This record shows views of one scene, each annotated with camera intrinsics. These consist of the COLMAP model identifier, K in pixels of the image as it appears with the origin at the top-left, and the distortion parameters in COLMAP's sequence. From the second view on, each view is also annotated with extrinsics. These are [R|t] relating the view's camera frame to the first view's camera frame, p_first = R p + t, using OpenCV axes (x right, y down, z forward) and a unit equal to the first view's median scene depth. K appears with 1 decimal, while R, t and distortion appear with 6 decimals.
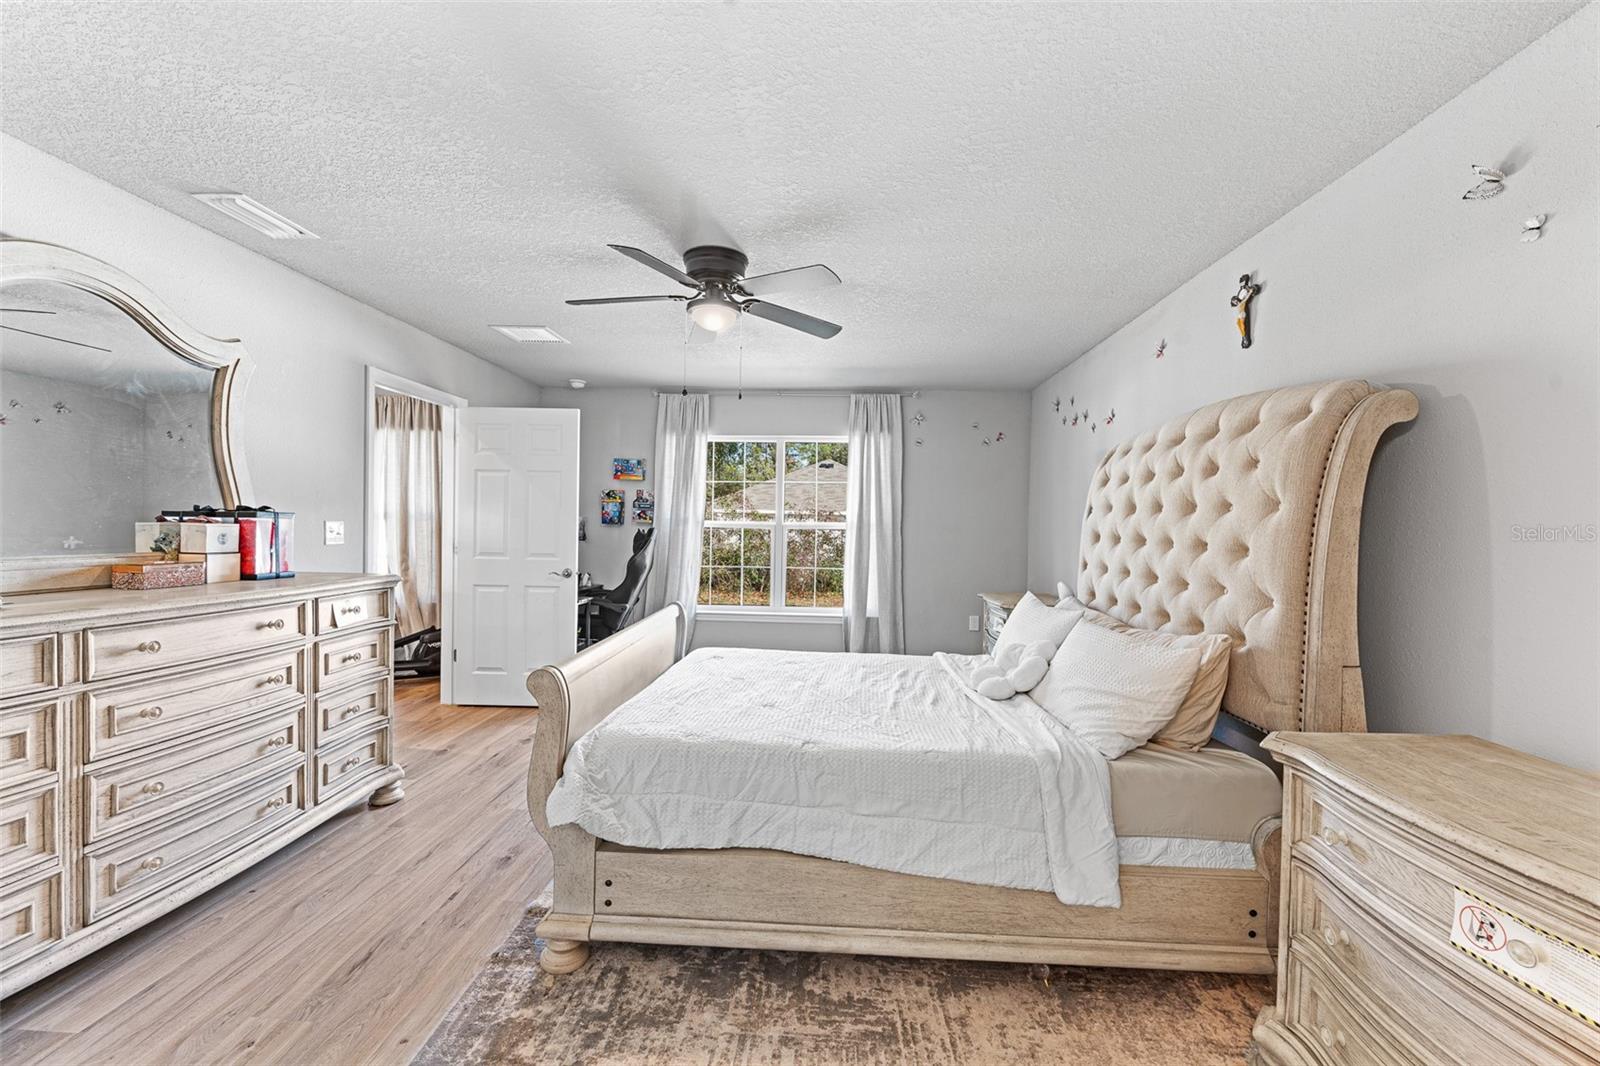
lens RADIAL K [[660.8, 0, 804.6], [0, 660.8, 523.8], [0, 0, 1]] dist [-0.001586, -0.000221]
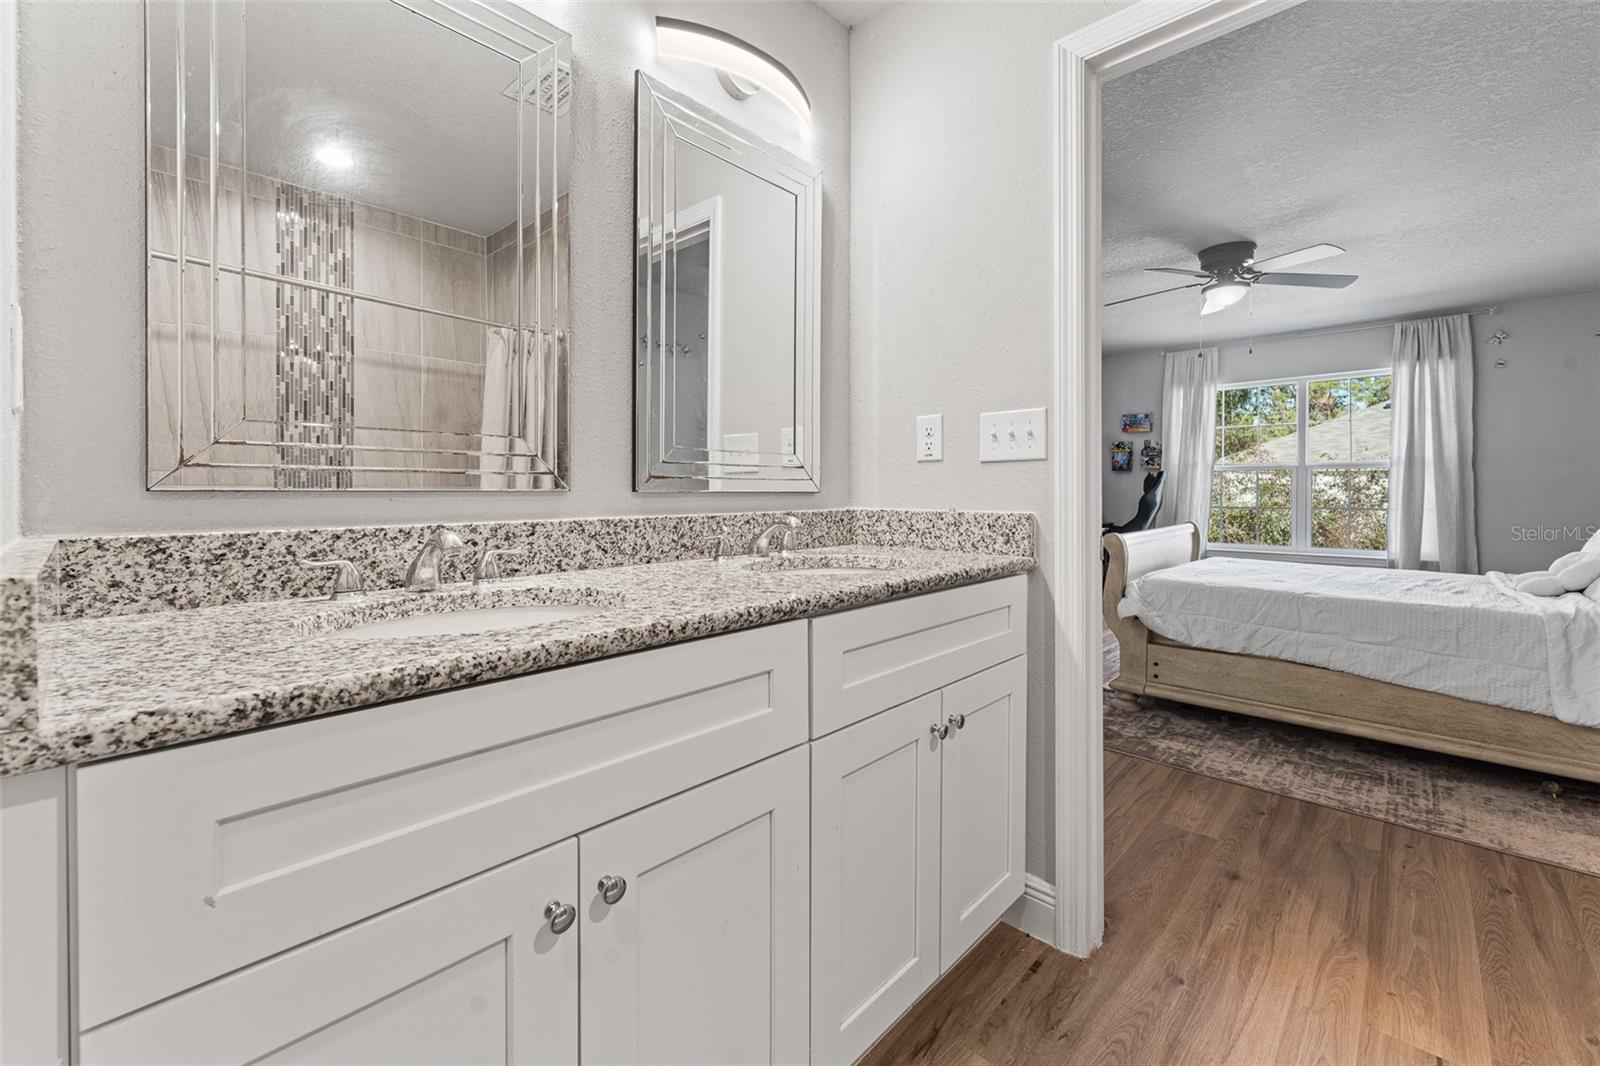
lens RADIAL K [[649.8, 0, 792.6], [0, 649.8, 497.4], [0, 0, 1]] dist [-0.002643, -0.000545]
pose [[0.751978, -0.009151, -0.659124, 0.072471], [0.016449, 0.999853, 0.004885, 0.080812], [0.658983, -0.014515, 0.752018, -0.630273]]
